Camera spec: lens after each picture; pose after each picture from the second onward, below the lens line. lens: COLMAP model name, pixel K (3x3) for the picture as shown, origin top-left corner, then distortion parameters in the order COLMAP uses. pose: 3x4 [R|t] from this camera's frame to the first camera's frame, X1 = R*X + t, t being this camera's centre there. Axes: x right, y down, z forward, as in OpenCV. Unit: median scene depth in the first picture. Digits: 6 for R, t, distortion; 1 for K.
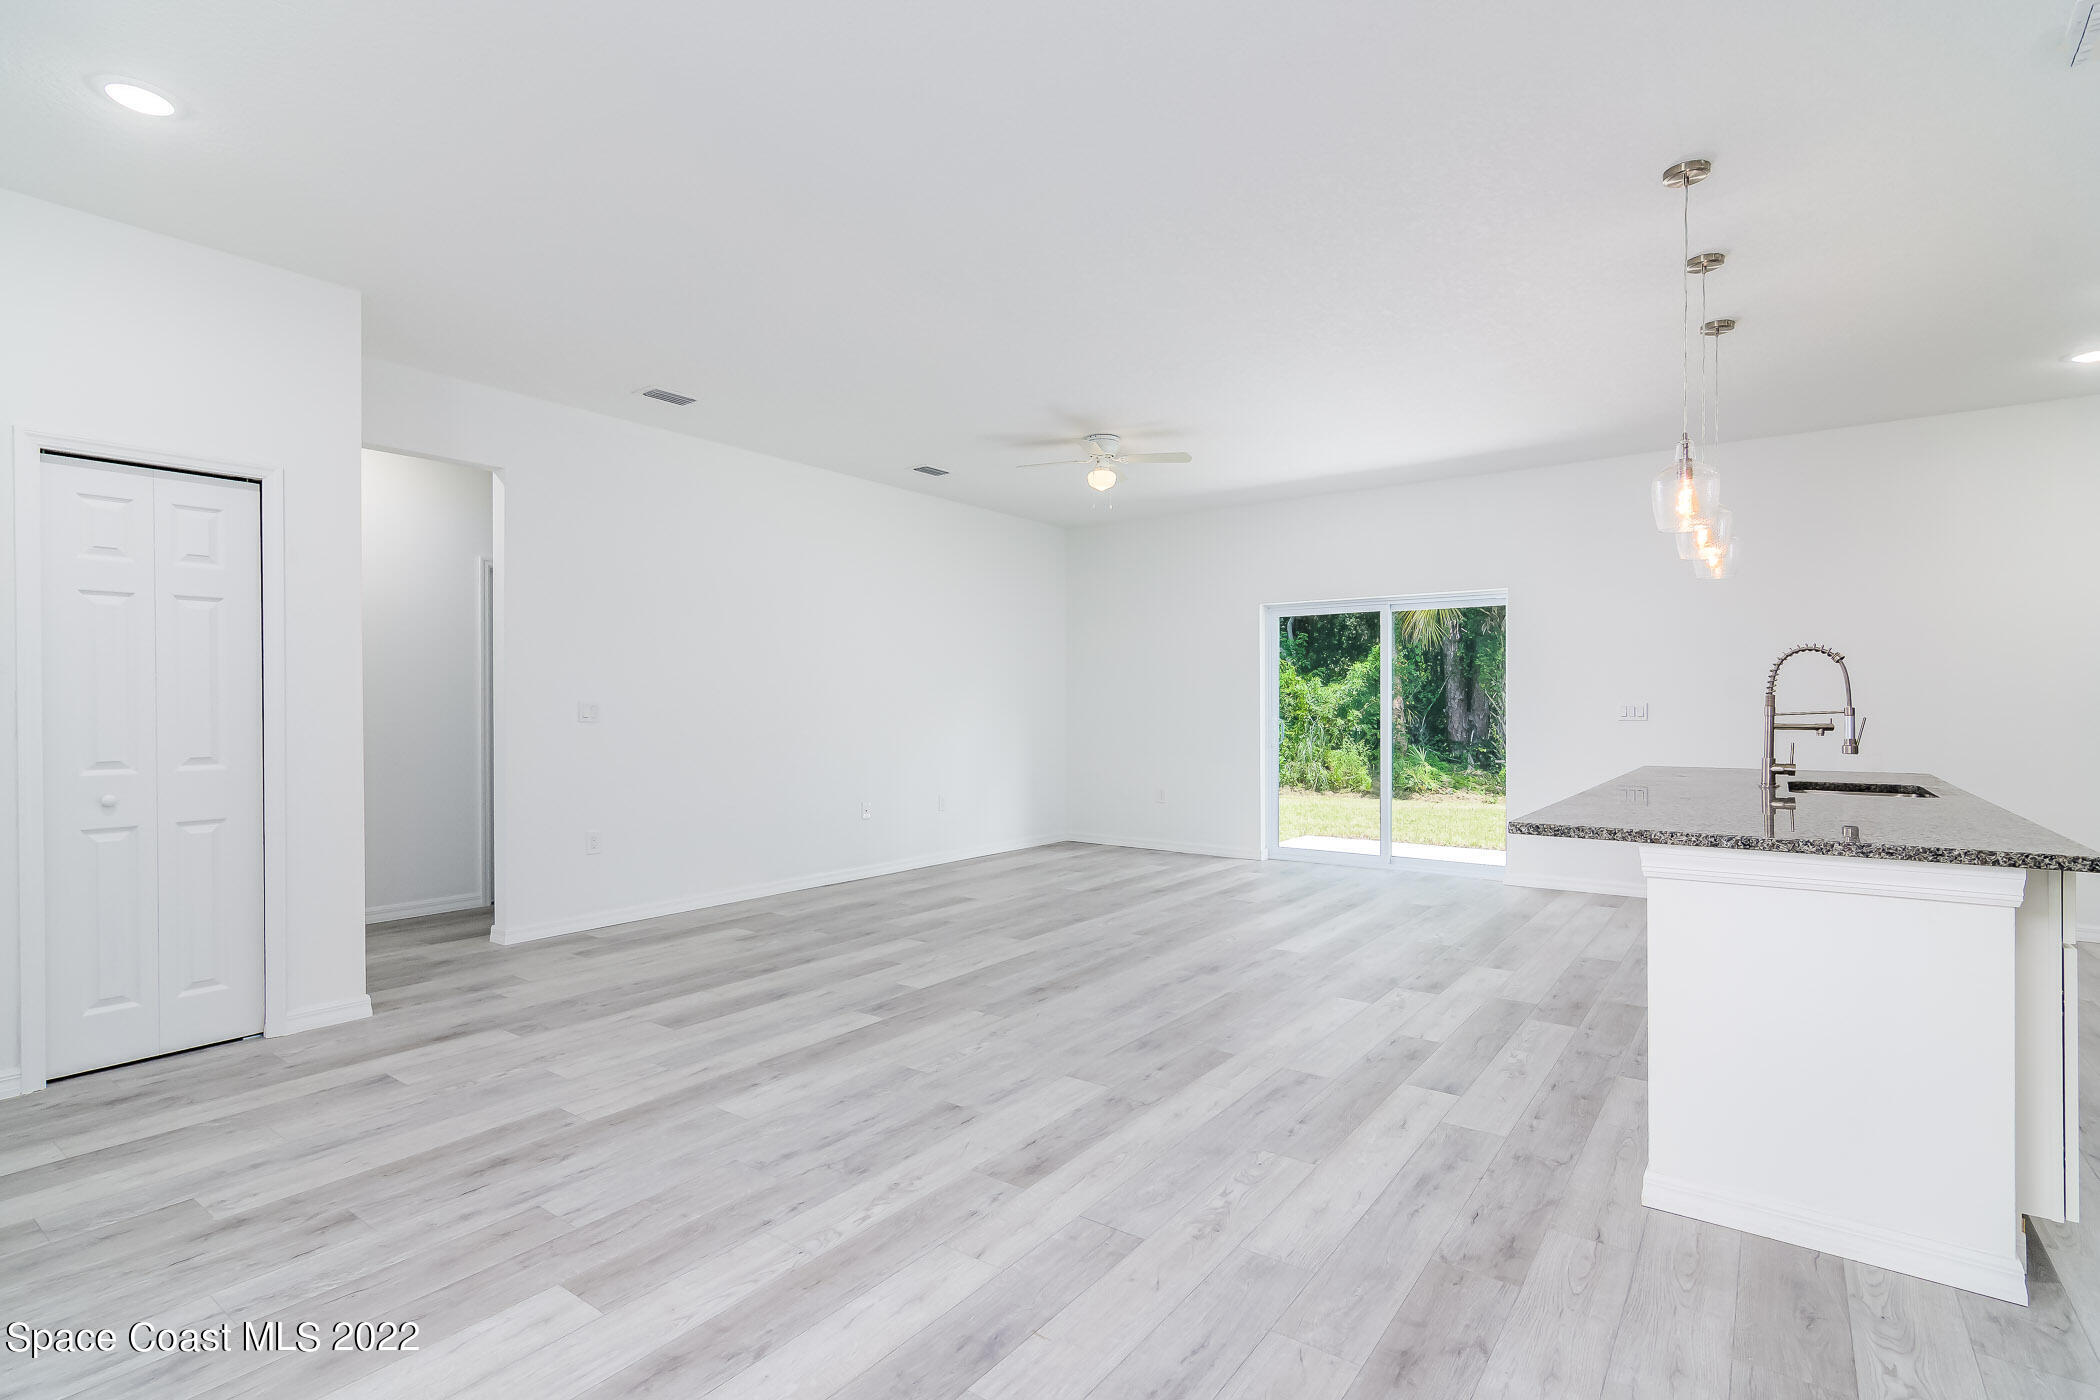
lens RADIAL K [[1007.3, 0, 1019.1], [0, 1007.3, 710.0], [0, 0, 1]] dist [0.000065, 0.000020]
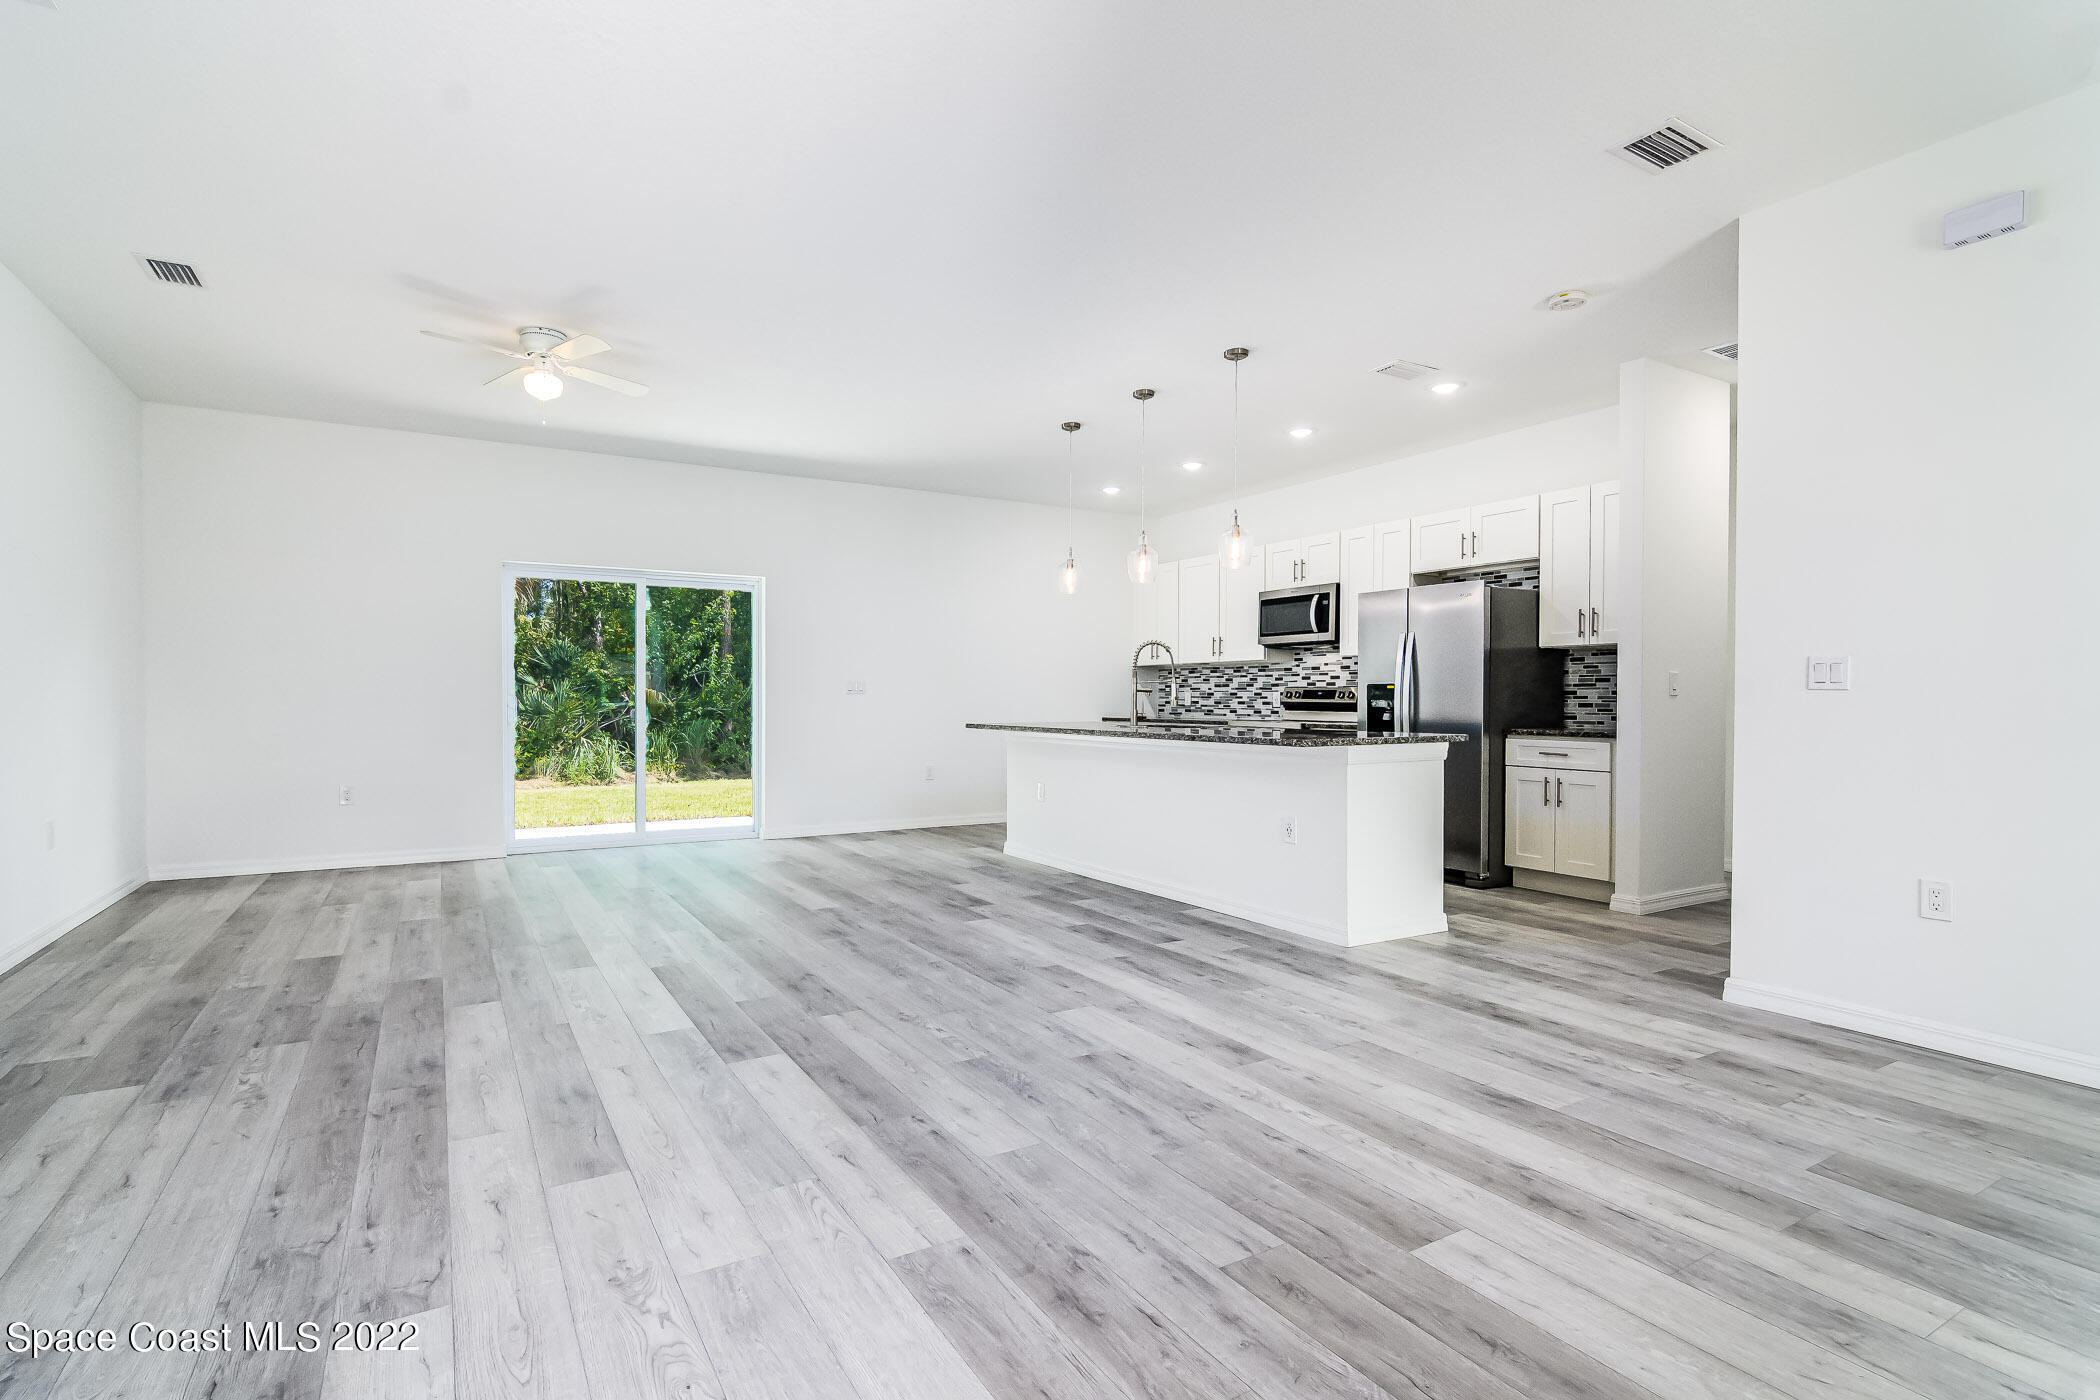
lens RADIAL K [[1007.3, 0, 1019.1], [0, 1007.3, 710.0], [0, 0, 1]] dist [0.000065, 0.000020]
pose [[0.388930, -0.011129, 0.921200, -0.963567], [0.002106, 0.999935, 0.011190, 0.034928], [-0.921265, -0.002412, 0.388928, 0.641124]]
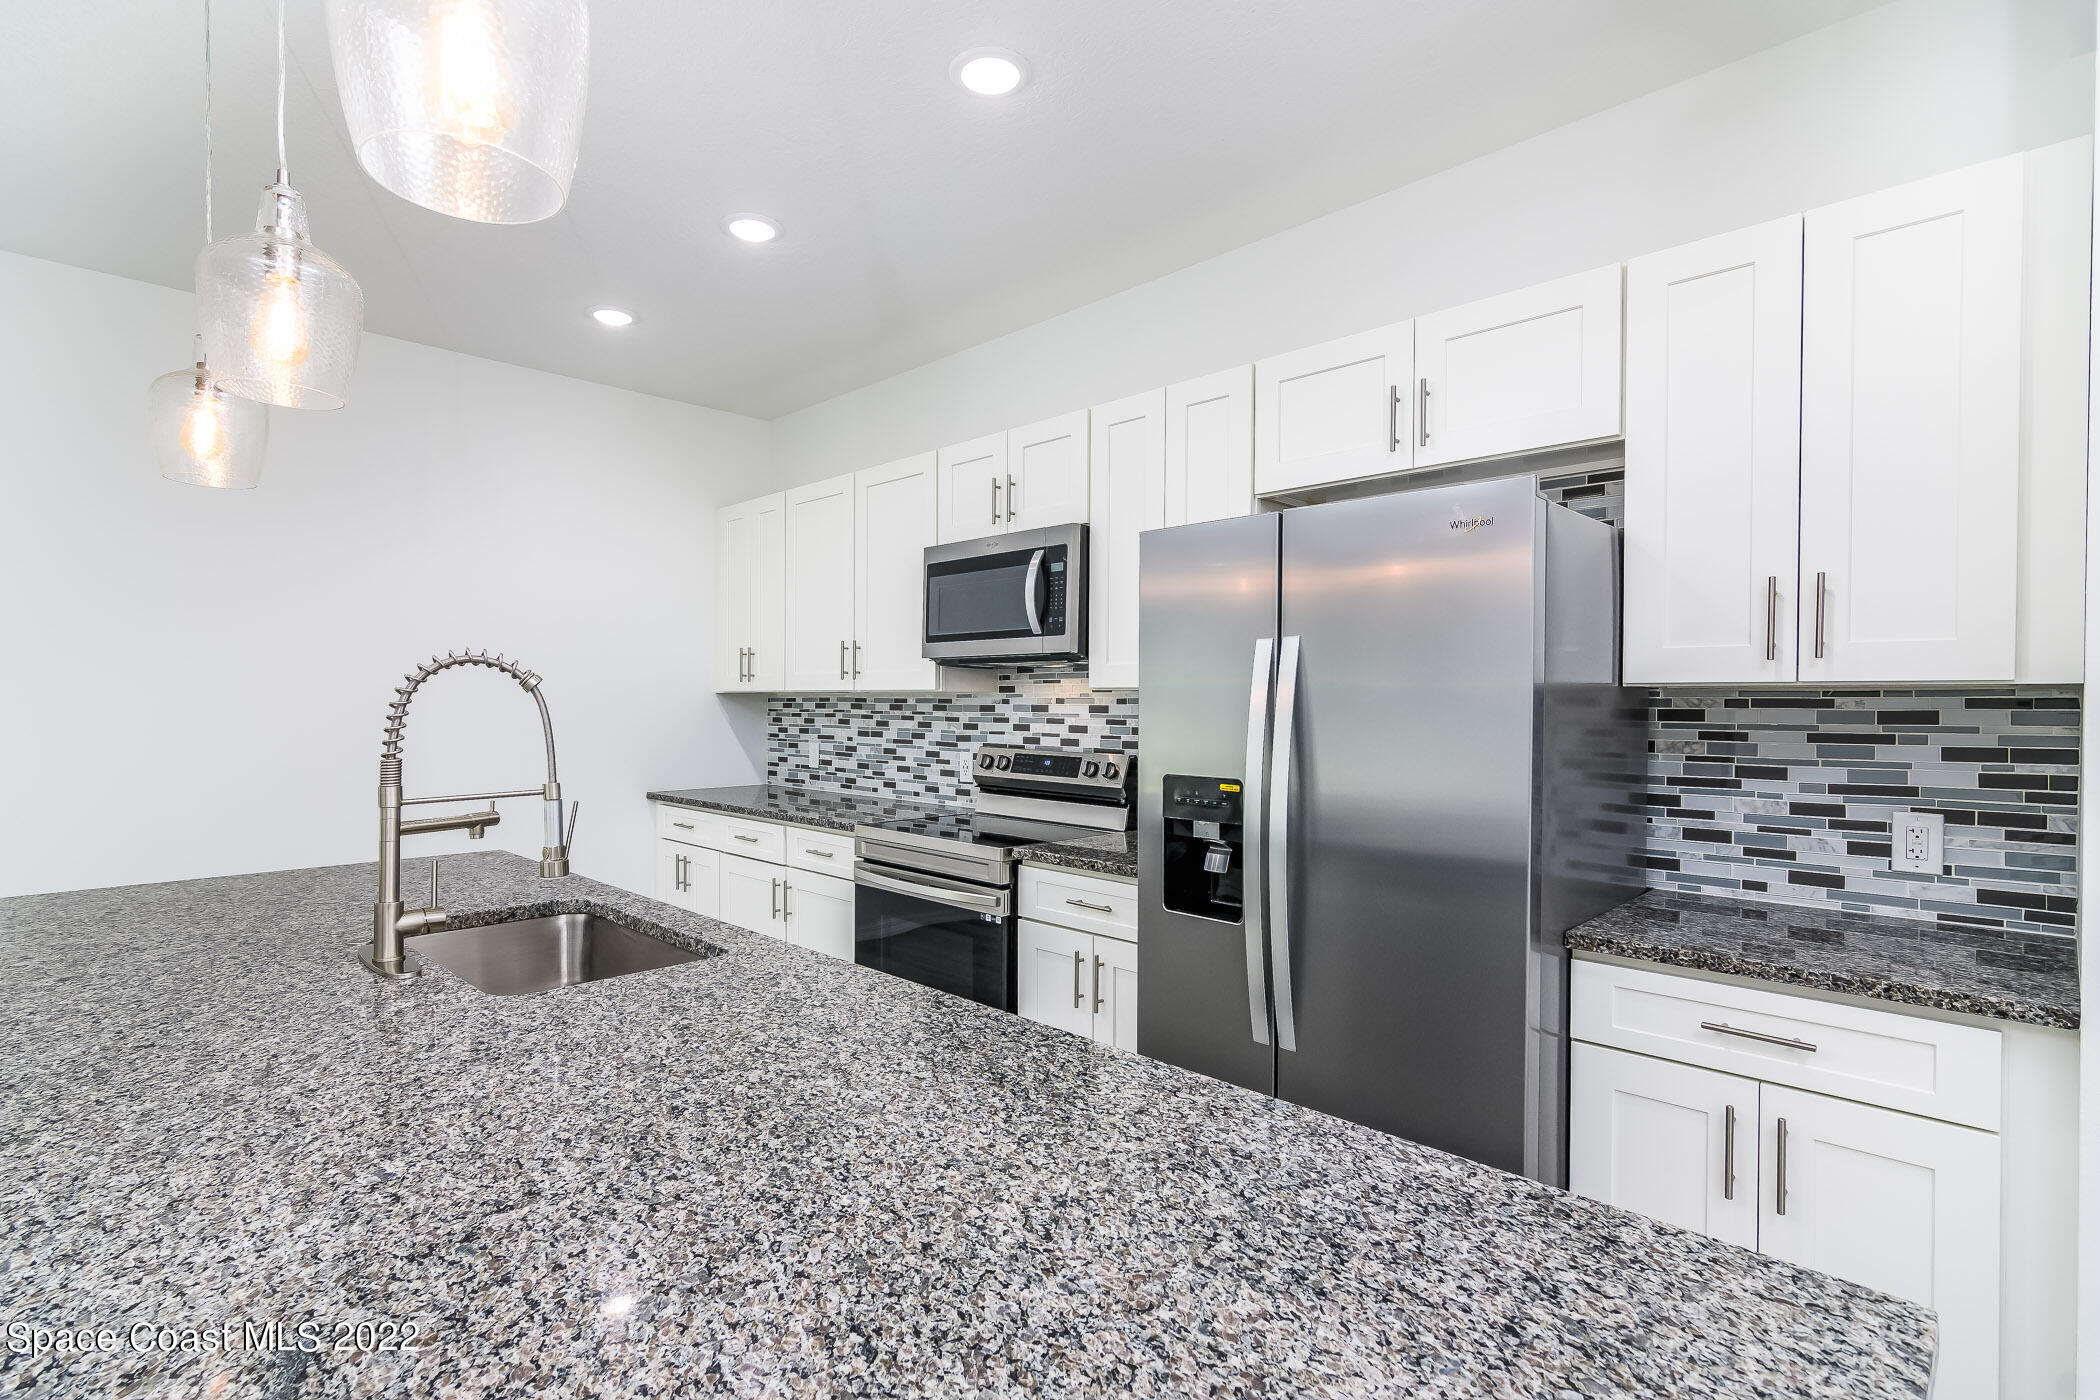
lens RADIAL K [[1007.3, 0, 1019.1], [0, 1007.3, 710.0], [0, 0, 1]] dist [0.000065, 0.000020]
pose [[0.145129, -0.008403, 0.989377, 0.410237], [-0.000060, 0.999964, 0.008501, -0.047594], [-0.989413, -0.001293, 0.145123, 0.782473]]
